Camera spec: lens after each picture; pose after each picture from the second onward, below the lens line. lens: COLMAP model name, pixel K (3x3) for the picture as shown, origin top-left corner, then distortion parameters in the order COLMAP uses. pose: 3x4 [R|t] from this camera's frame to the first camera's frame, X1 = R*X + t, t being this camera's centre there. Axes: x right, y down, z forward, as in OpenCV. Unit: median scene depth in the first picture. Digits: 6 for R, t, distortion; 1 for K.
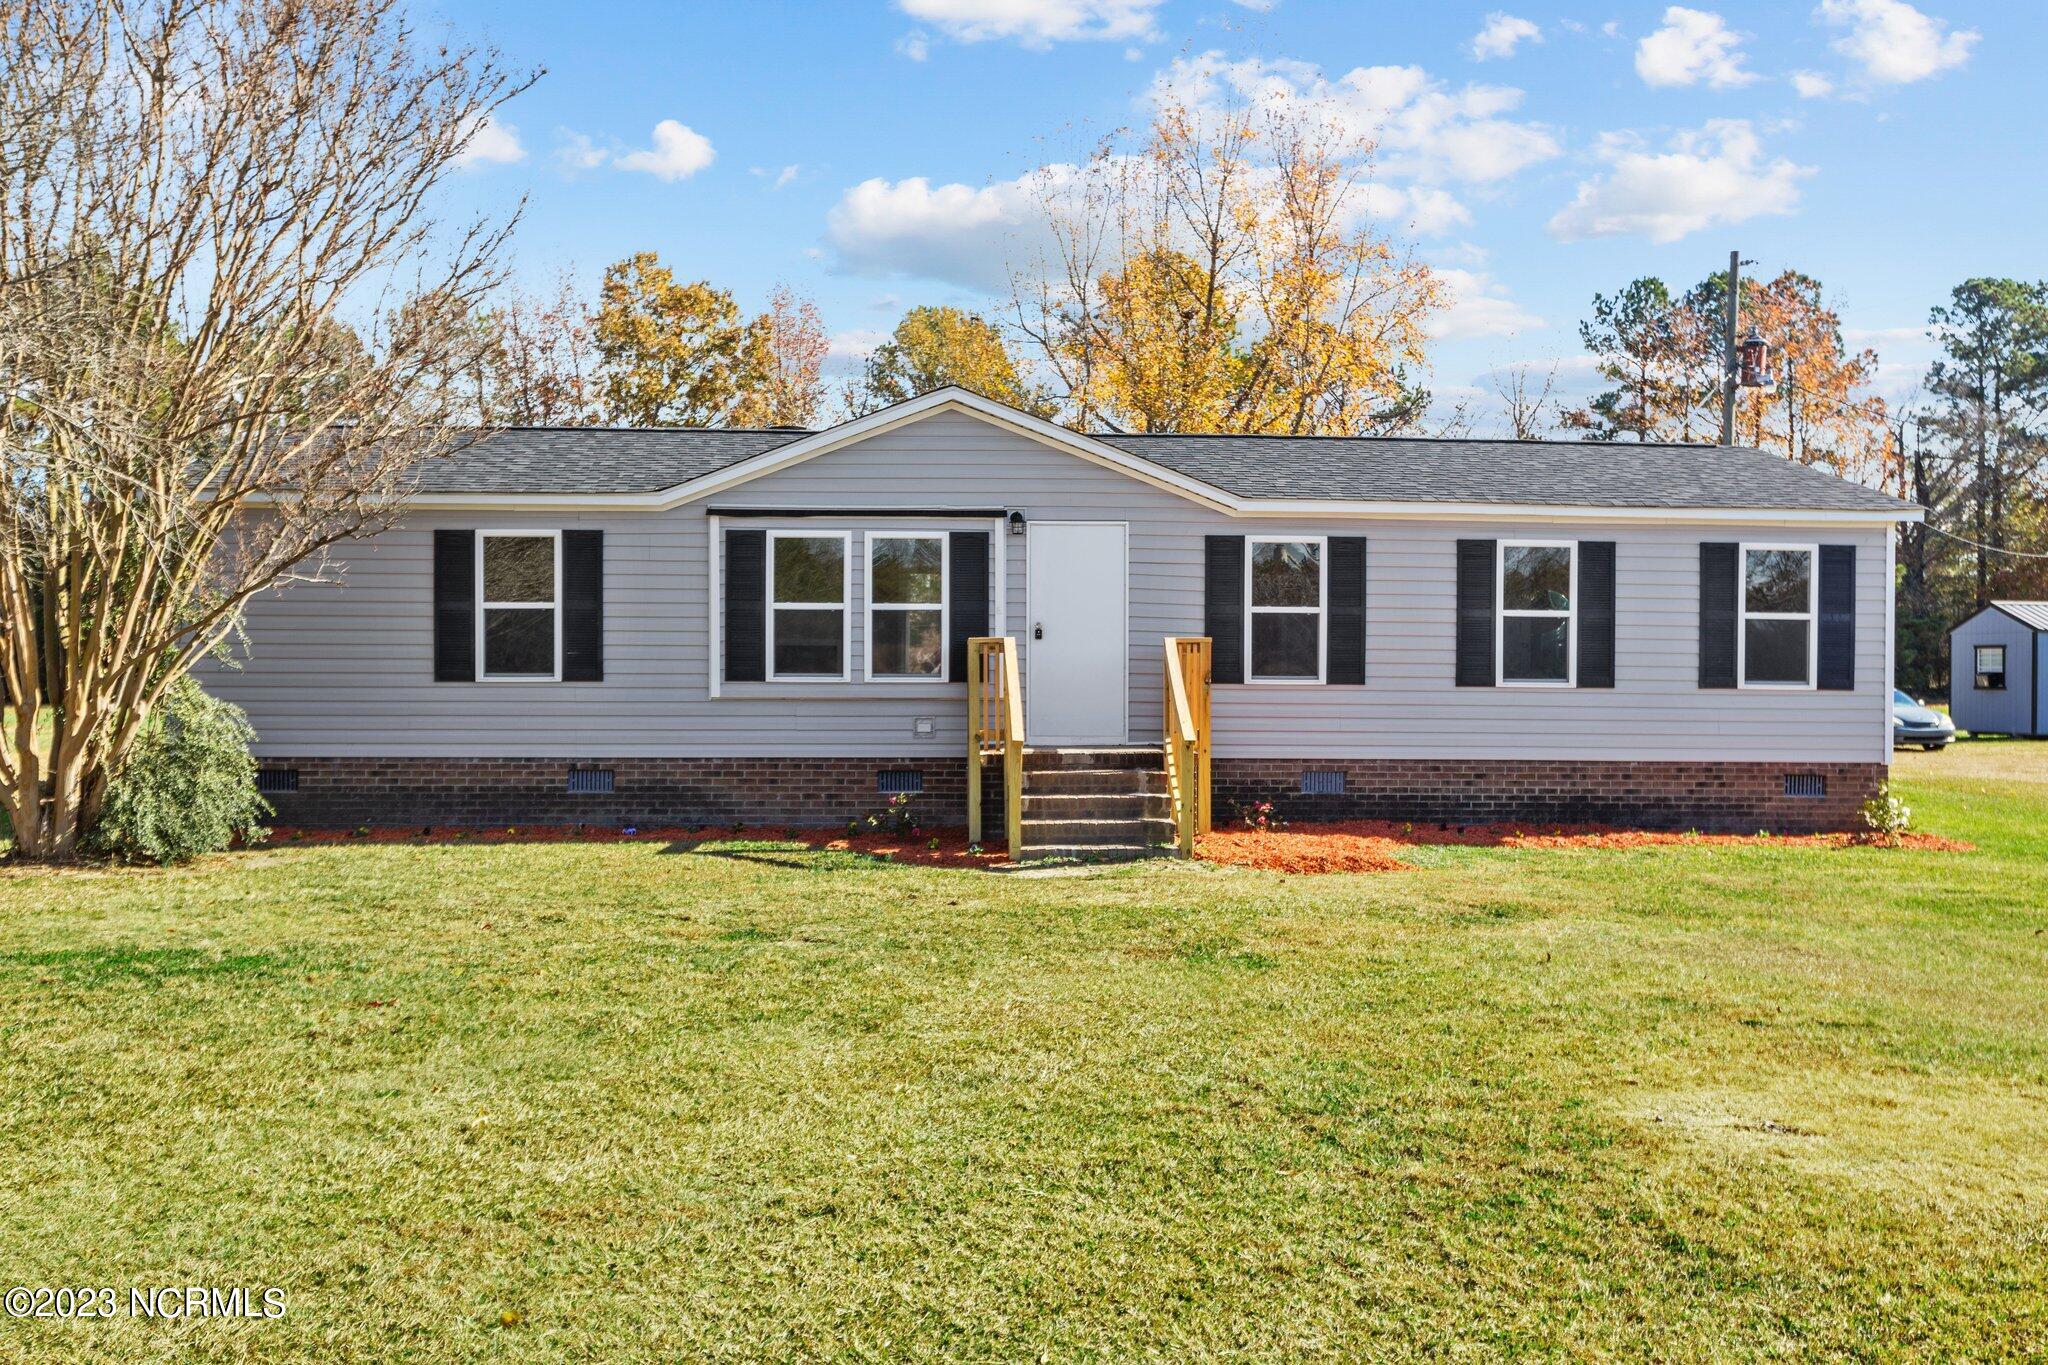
lens RADIAL K [[1843.4, 0, 1038.4], [0, 1843.4, 692.8], [0, 0, 1]] dist [-0.026166, 0.021111]
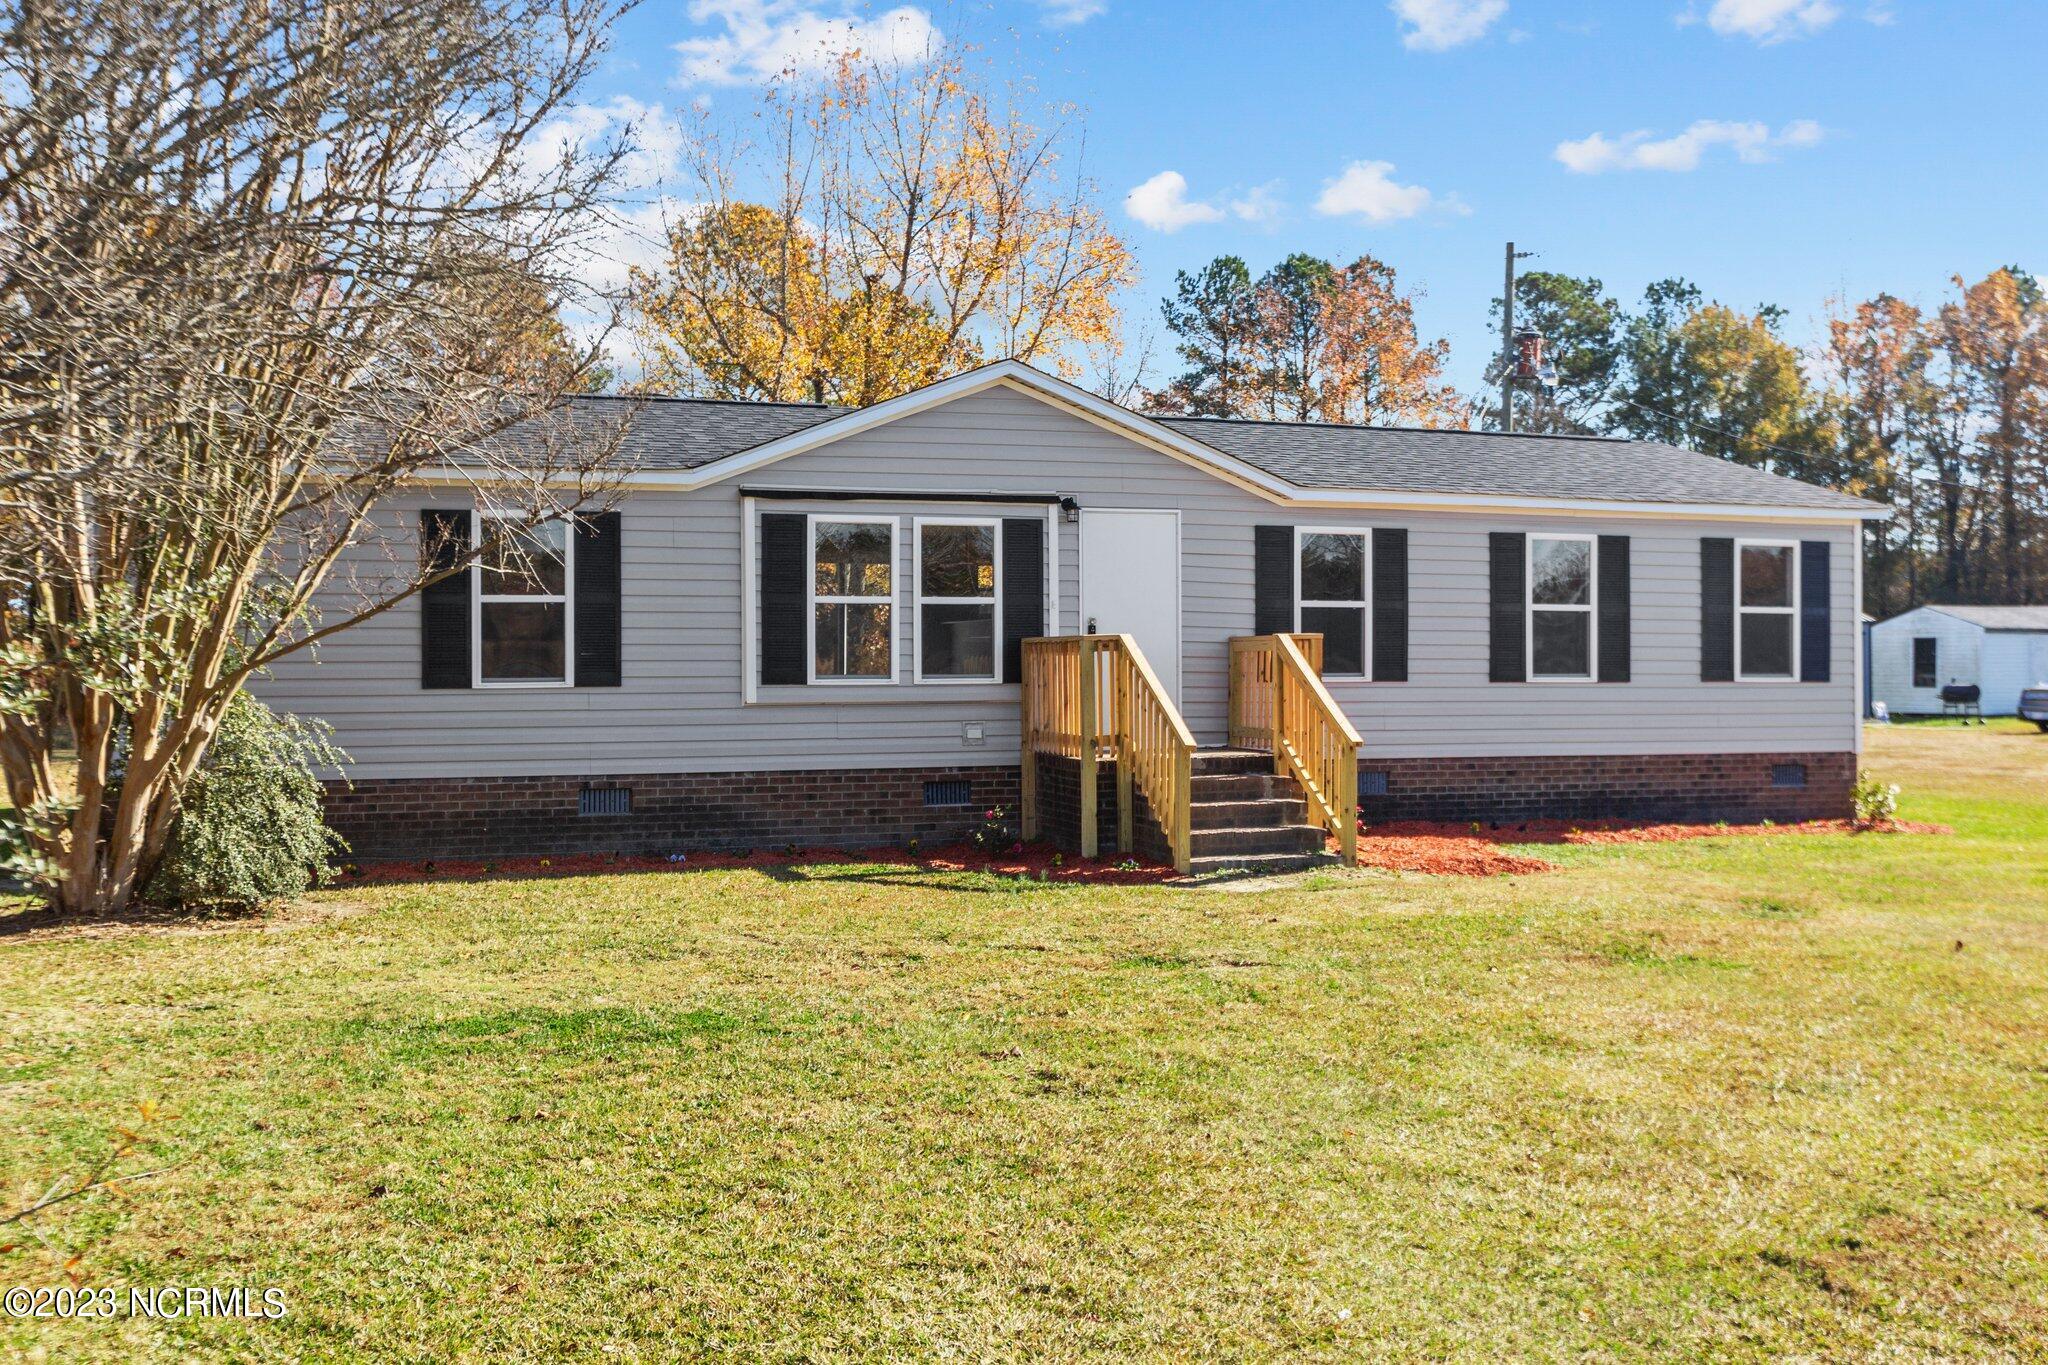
lens RADIAL K [[2024.1, 0, 1020.6], [0, 2024.1, 675.0], [0, 0, 1]] dist [-0.038411, 0.000000]
pose [[0.963402, -0.009047, 0.267907, -0.304934], [0.011028, 0.999922, -0.005890, -0.003749], [-0.267833, 0.008629, 0.963427, 0.031551]]
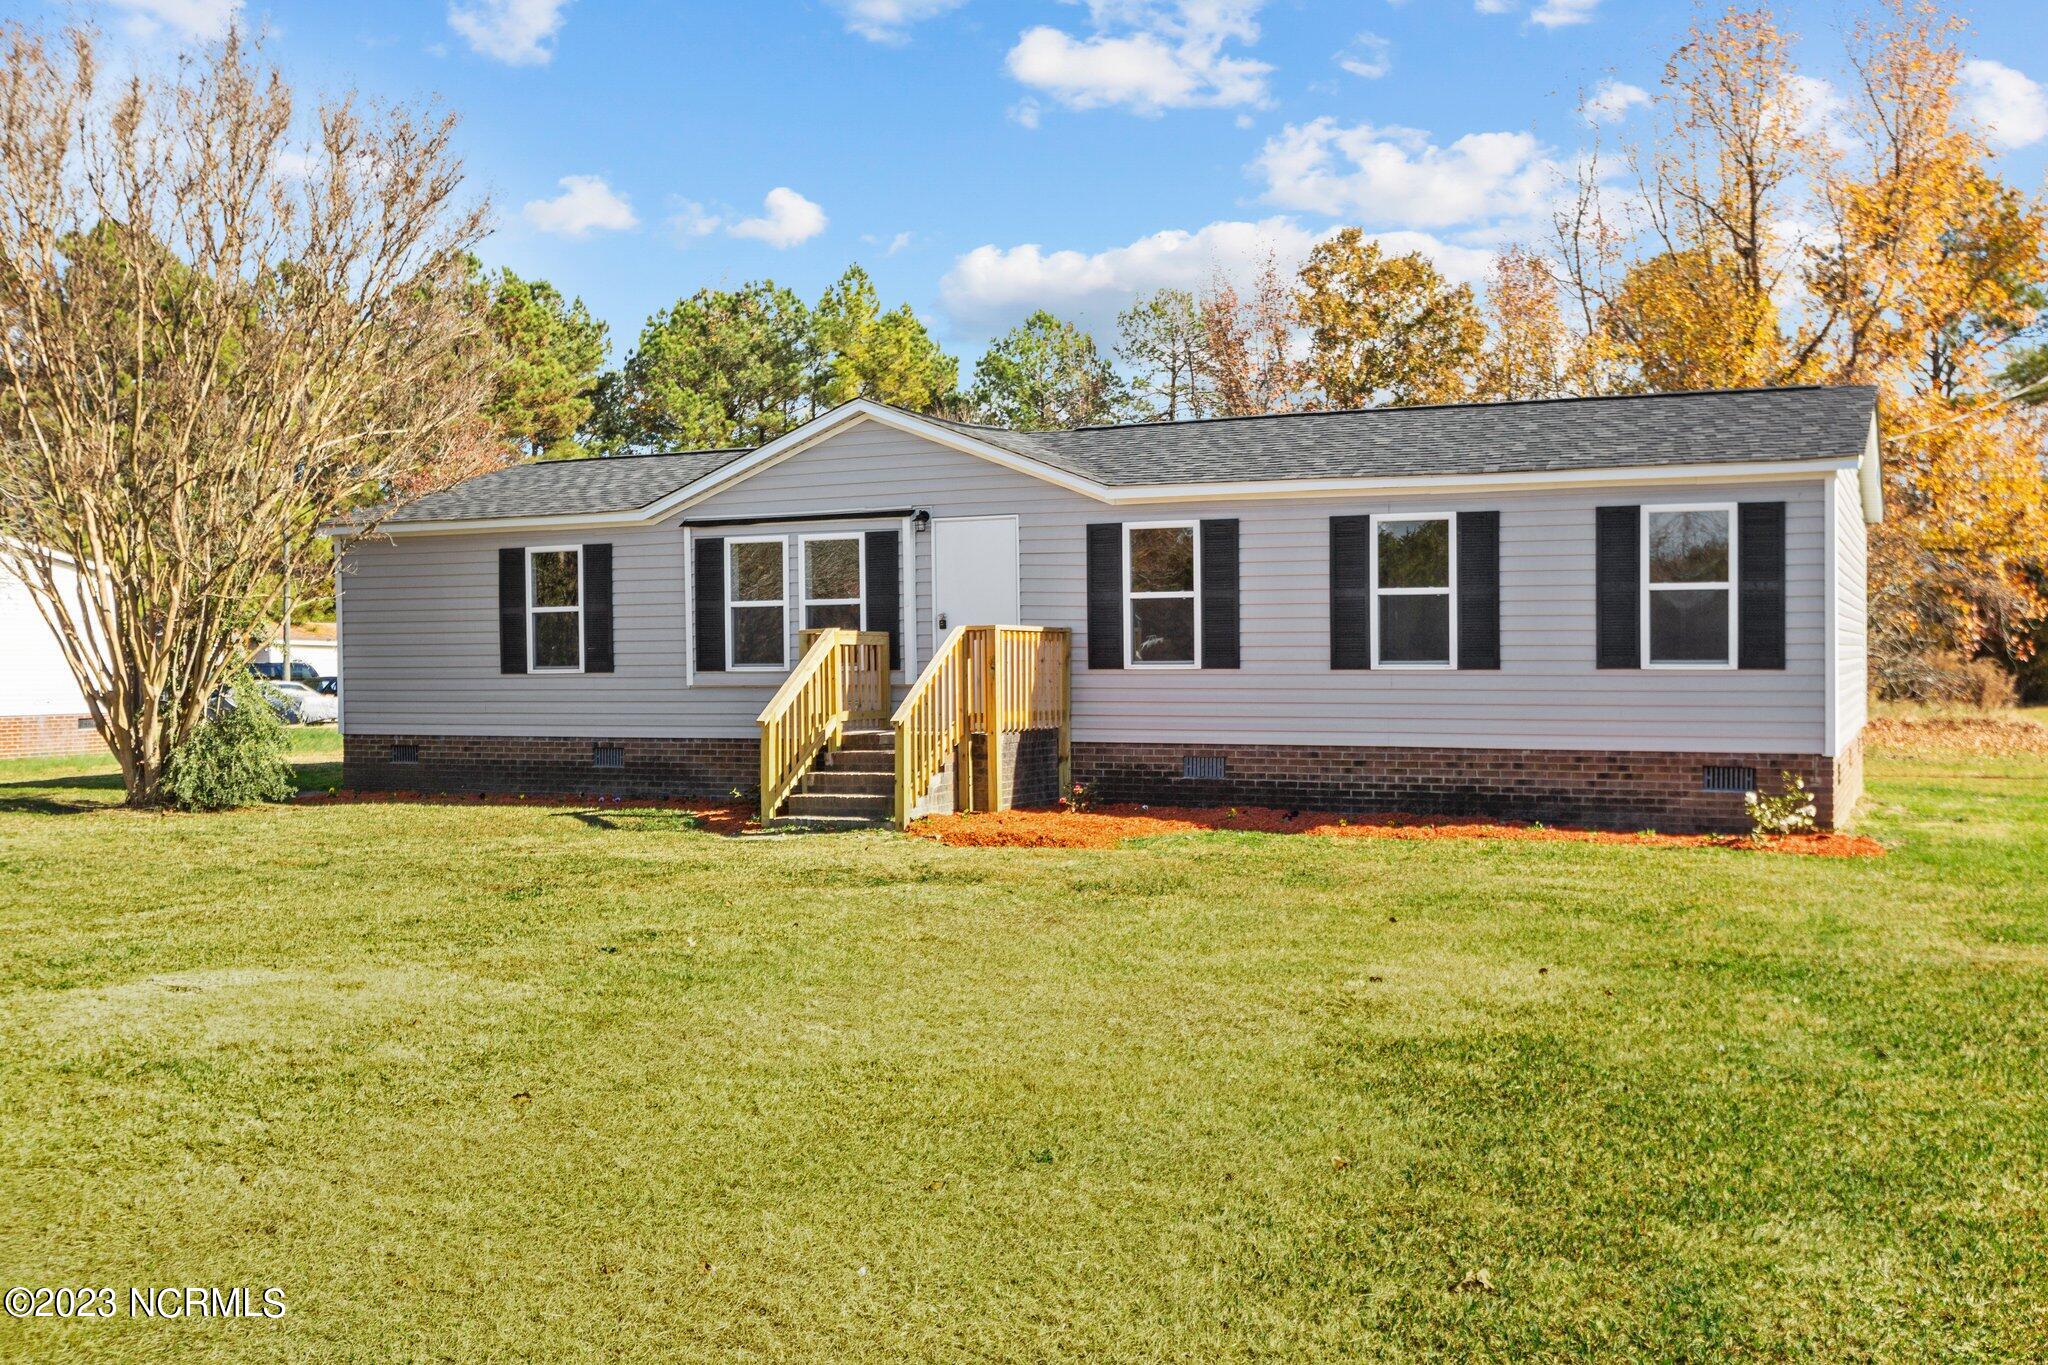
lens RADIAL K [[2024.1, 0, 1021.3], [0, 2024.1, 685.5], [0, 0, 1]] dist [-0.038411, 0.000000]
pose [[0.878418, -0.006025, -0.477856, 0.594943], [0.005351, 0.999982, -0.002771, 0.007007], [0.477864, -0.000123, 0.878434, -0.004841]]
